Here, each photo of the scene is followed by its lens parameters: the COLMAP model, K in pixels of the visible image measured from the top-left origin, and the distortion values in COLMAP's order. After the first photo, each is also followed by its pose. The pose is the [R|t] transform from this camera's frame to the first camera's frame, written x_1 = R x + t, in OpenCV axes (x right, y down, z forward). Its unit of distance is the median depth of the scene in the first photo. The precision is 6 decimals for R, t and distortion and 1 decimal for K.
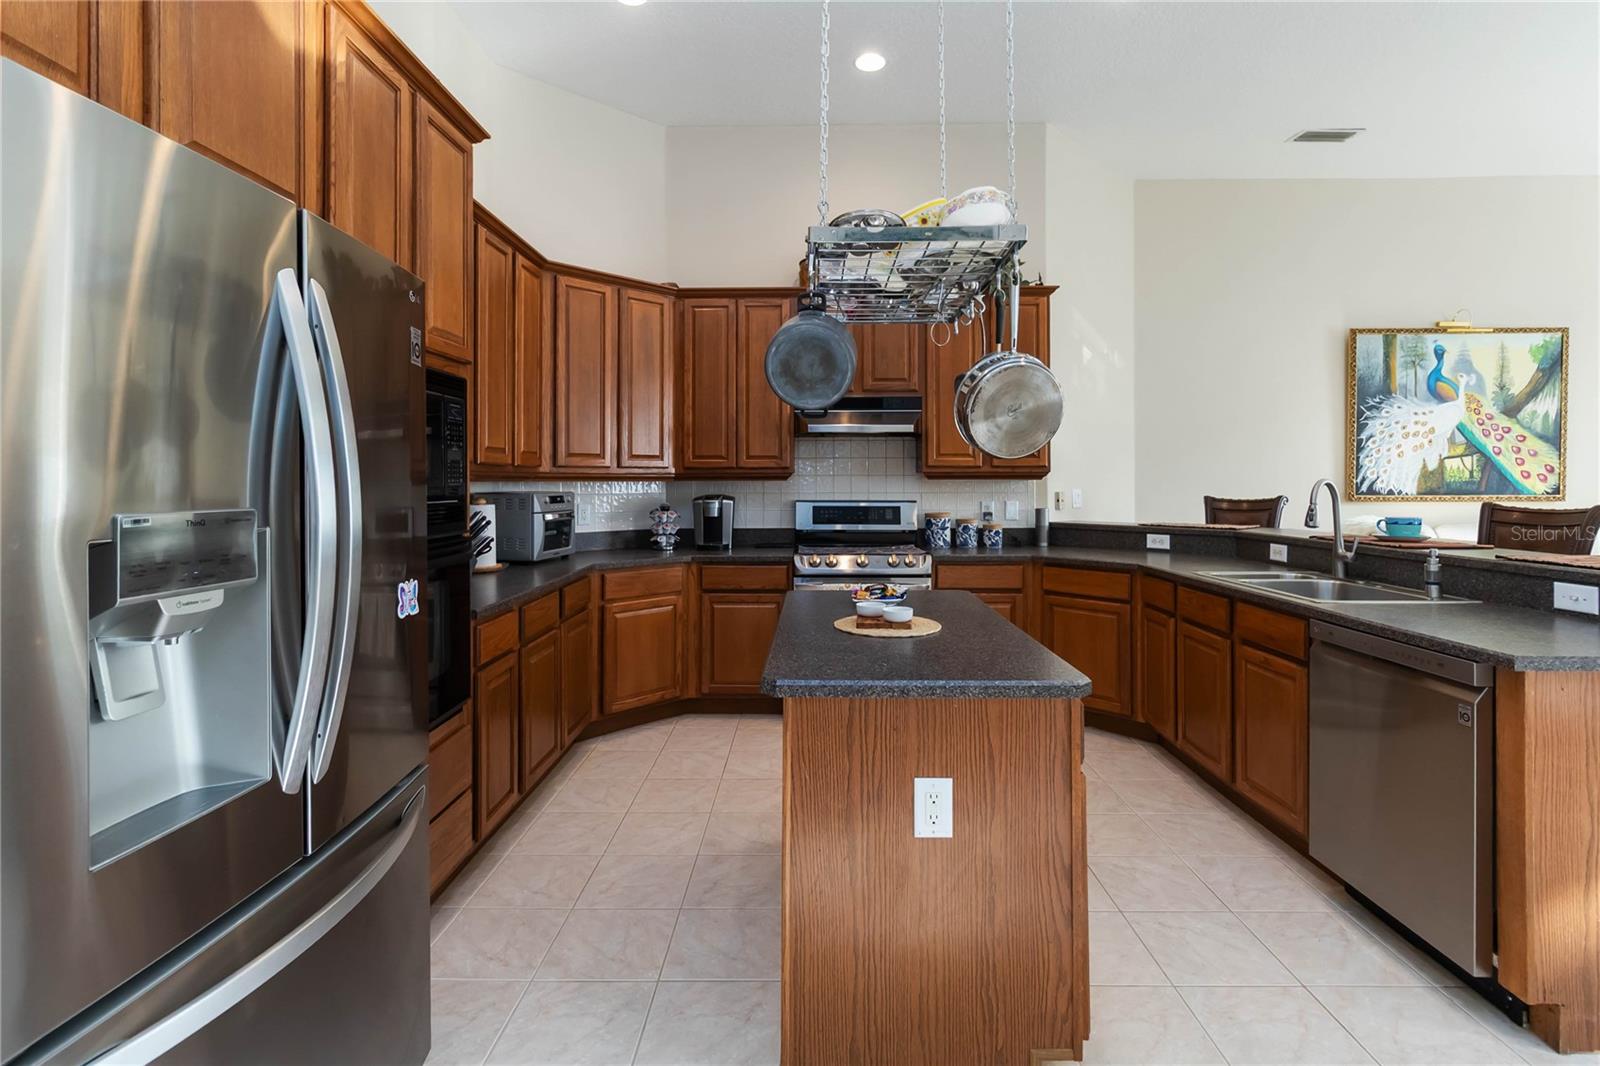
lens RADIAL K [[741.8, 0, 809.2], [0, 741.8, 480.0], [0, 0, 1]] dist [0.000433, 0.000460]
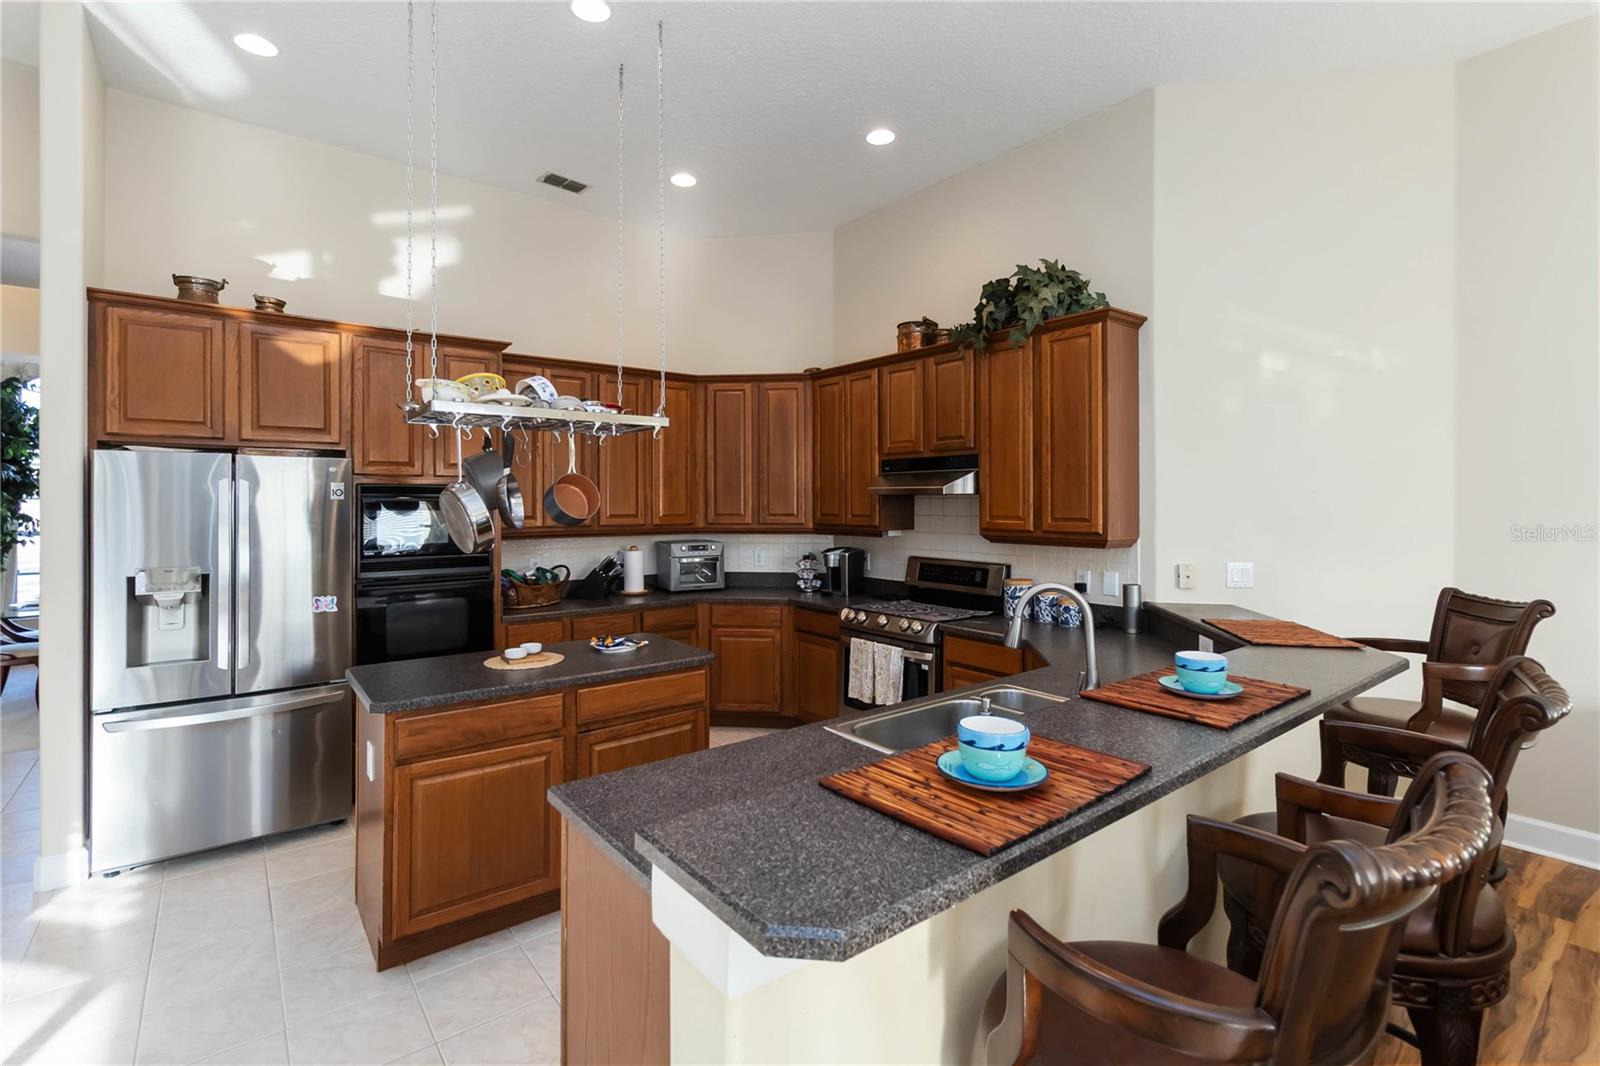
lens RADIAL K [[741.8, 0, 800.4], [0, 741.8, 508.4], [0, 0, 1]] dist [0.000433, 0.000460]
pose [[0.626109, 0.006898, -0.779705, 0.740372], [-0.000242, 0.999963, 0.008652, -0.051885], [0.779735, -0.005228, 0.626088, 0.242506]]
